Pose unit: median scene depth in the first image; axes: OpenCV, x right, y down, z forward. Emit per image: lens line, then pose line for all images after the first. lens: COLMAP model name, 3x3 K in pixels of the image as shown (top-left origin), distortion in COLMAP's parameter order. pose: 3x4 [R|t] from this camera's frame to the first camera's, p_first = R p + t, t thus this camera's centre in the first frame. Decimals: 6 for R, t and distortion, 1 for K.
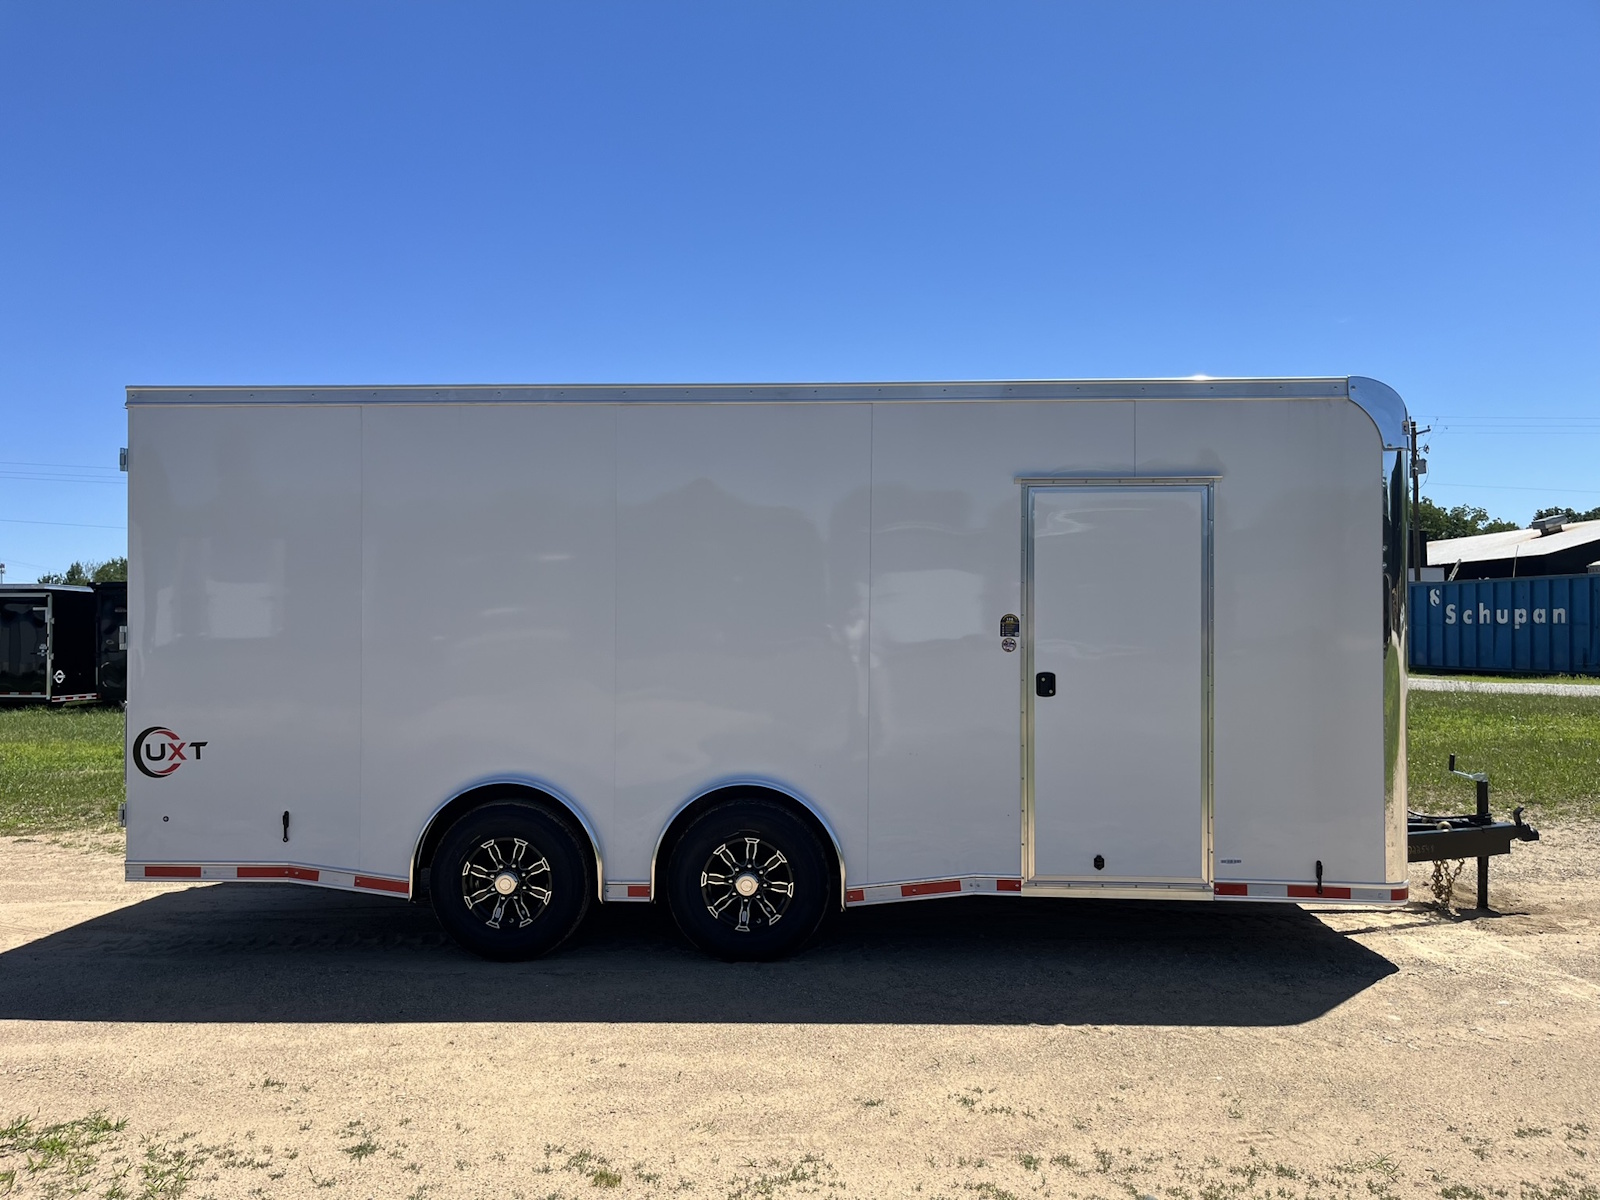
lens RADIAL K [[1204.2, 0, 800.0], [0, 1204.2, 600.0], [0, 0, 1]] dist [0.054124, -0.087935]
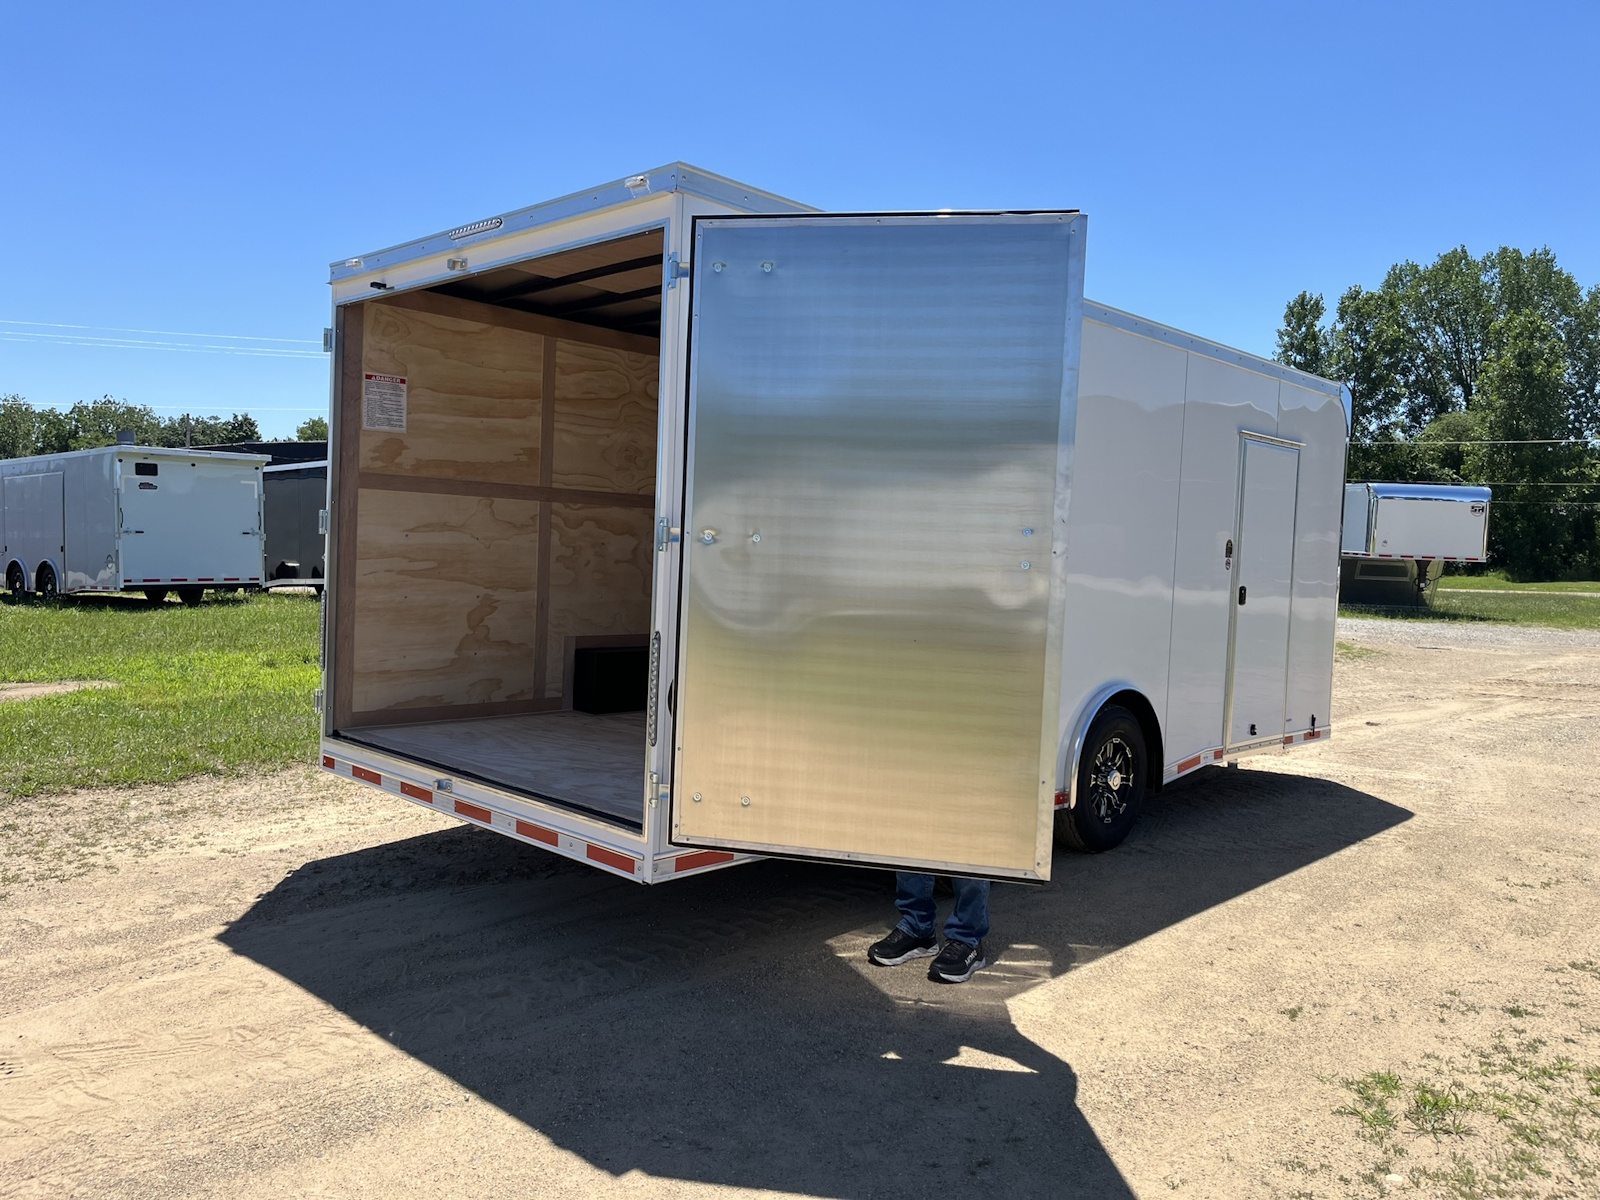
lens RADIAL K [[1201.3, 0, 781.0], [0, 1201.3, 595.8], [0, 0, 1]] dist [0.055399, -0.090618]
pose [[0.663699, -0.005824, 0.747977, -1.058806], [-0.042688, 0.998045, 0.045650, 0.032595], [-0.746780, -0.062228, 0.662153, 0.514732]]
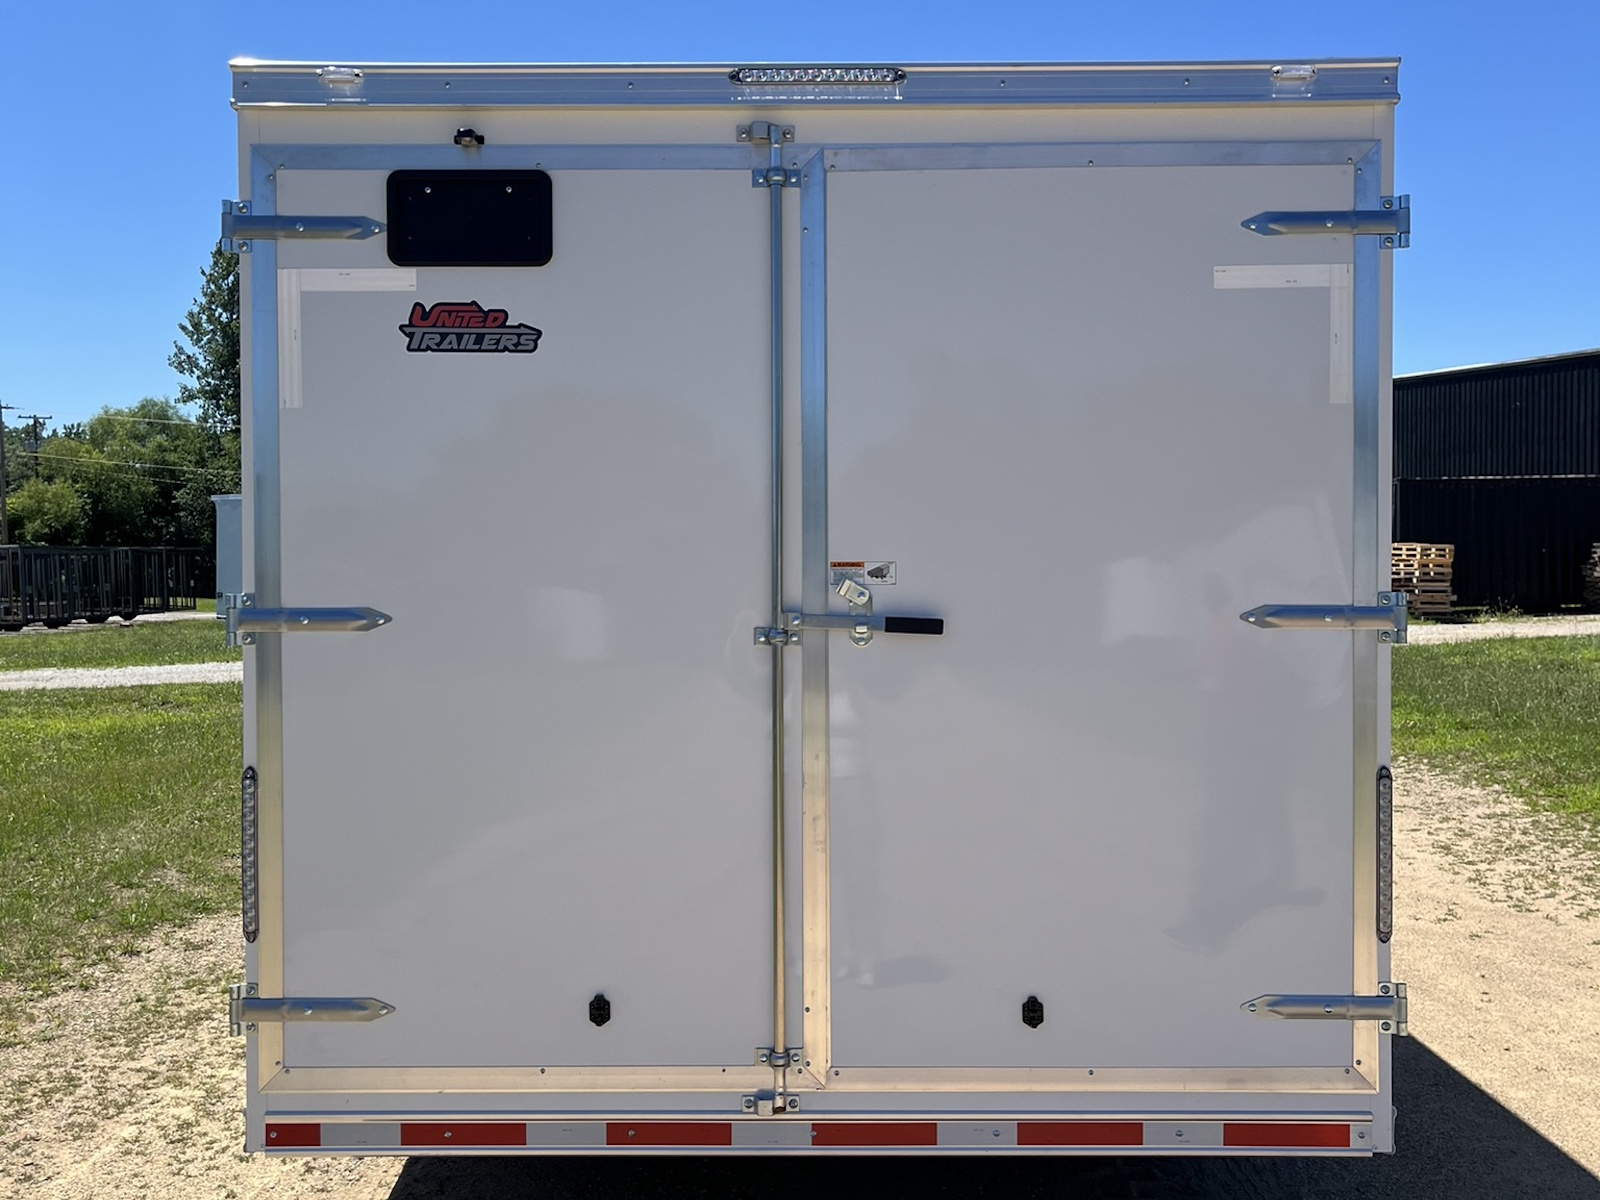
lens RADIAL K [[1201.3, 0, 781.0], [0, 1201.3, 595.8], [0, 0, 1]] dist [0.055399, -0.090618]
pose [[-0.044162, -0.009361, 0.998981, -1.032287], [-0.001436, 0.999956, 0.009306, 0.019433], [-0.999023, -0.001024, -0.044174, 1.295514]]
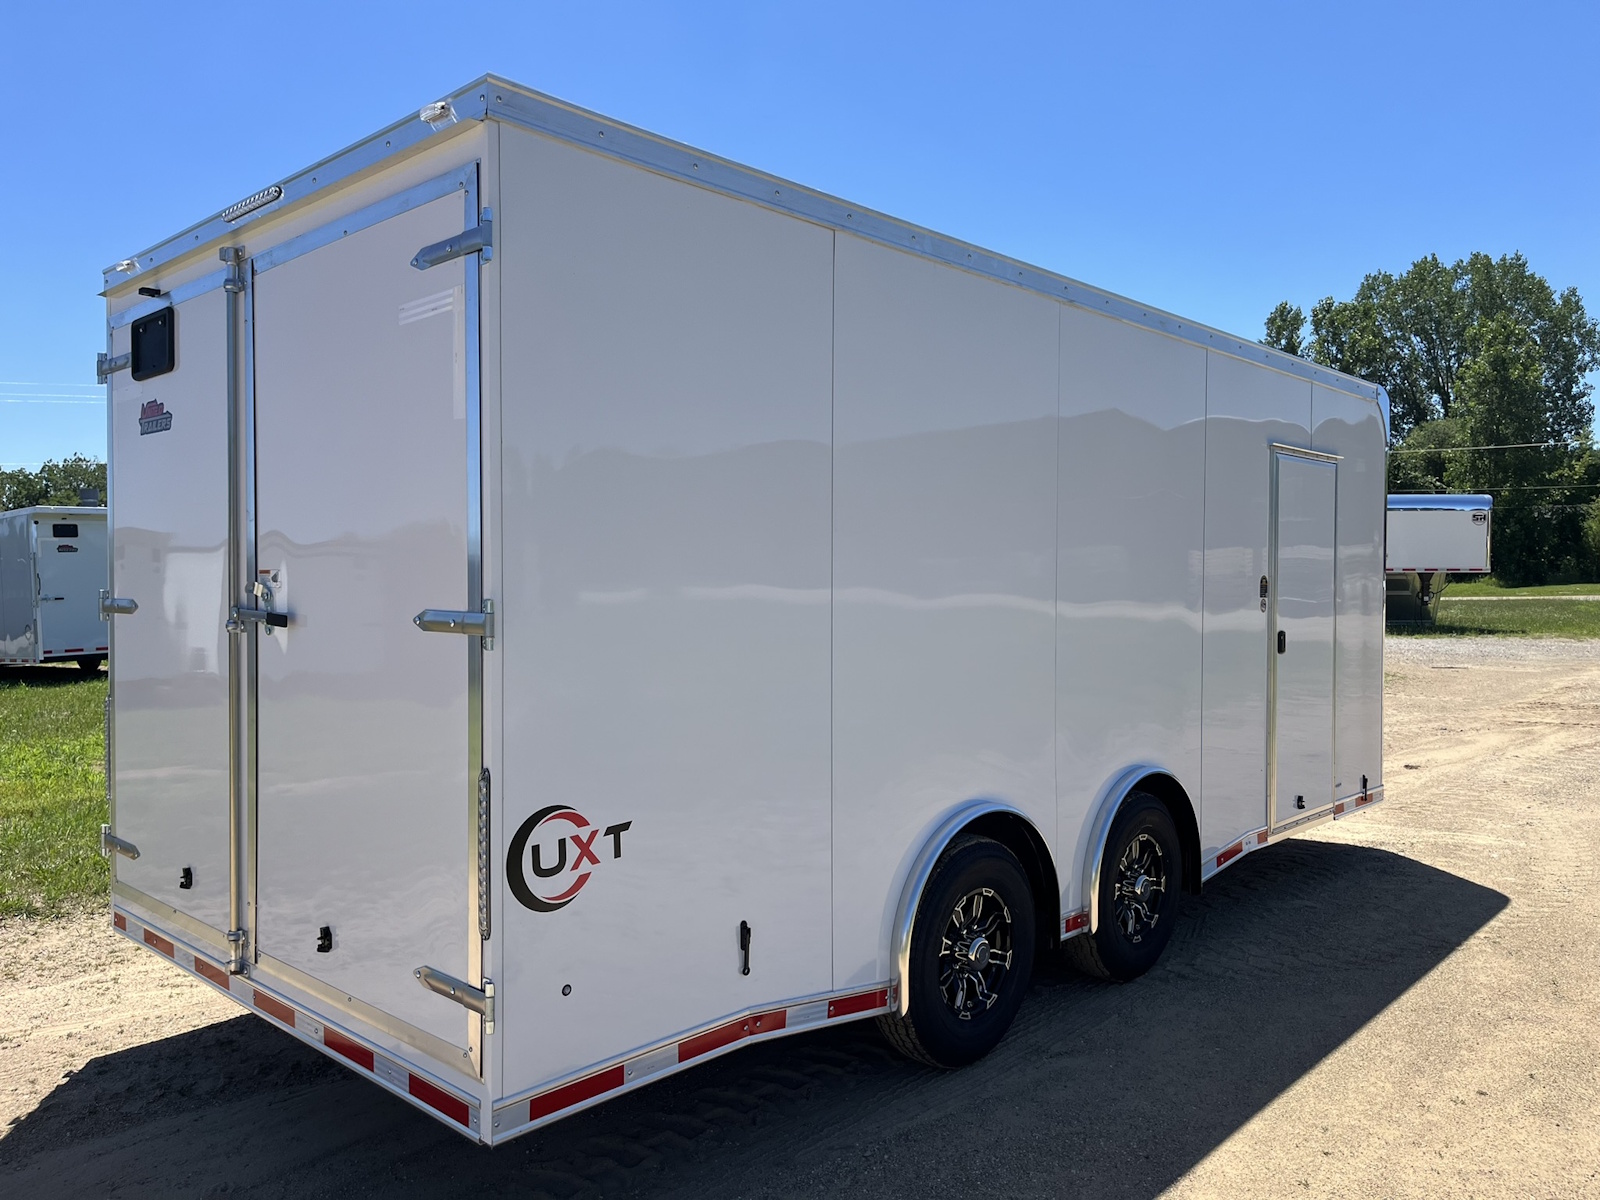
lens RADIAL K [[1204.2, 0, 800.0], [0, 1204.2, 600.0], [0, 0, 1]] dist [0.054124, -0.087935]
pose [[0.644733, -0.015085, 0.764259, -0.861558], [-0.003140, 0.999745, 0.022382, 0.011158], [-0.764401, -0.016830, 0.644521, 0.634304]]
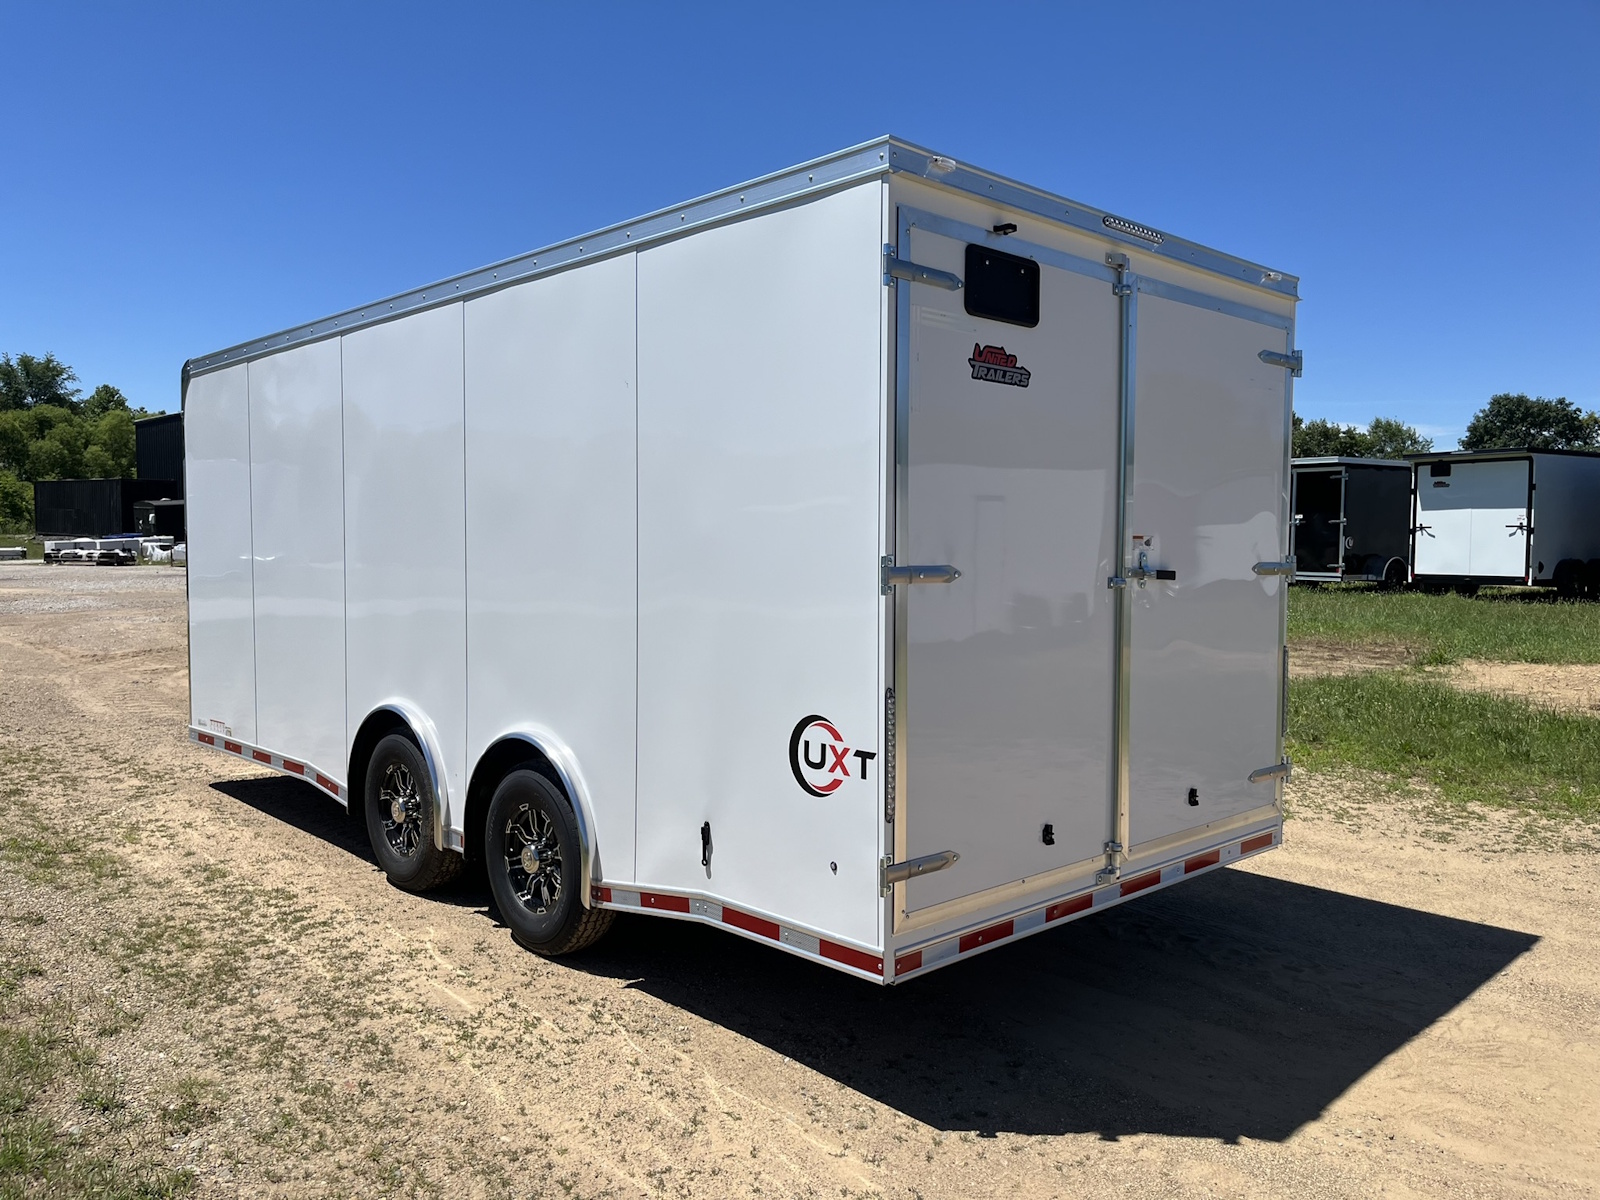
lens RADIAL K [[1204.2, 0, 800.0], [0, 1204.2, 600.0], [0, 0, 1]] dist [0.054124, -0.087935]
pose [[-0.721287, -0.033276, 0.691836, -0.938293], [-0.007660, 0.999167, 0.040072, 0.021908], [-0.692594, 0.023604, -0.720942, 1.950116]]
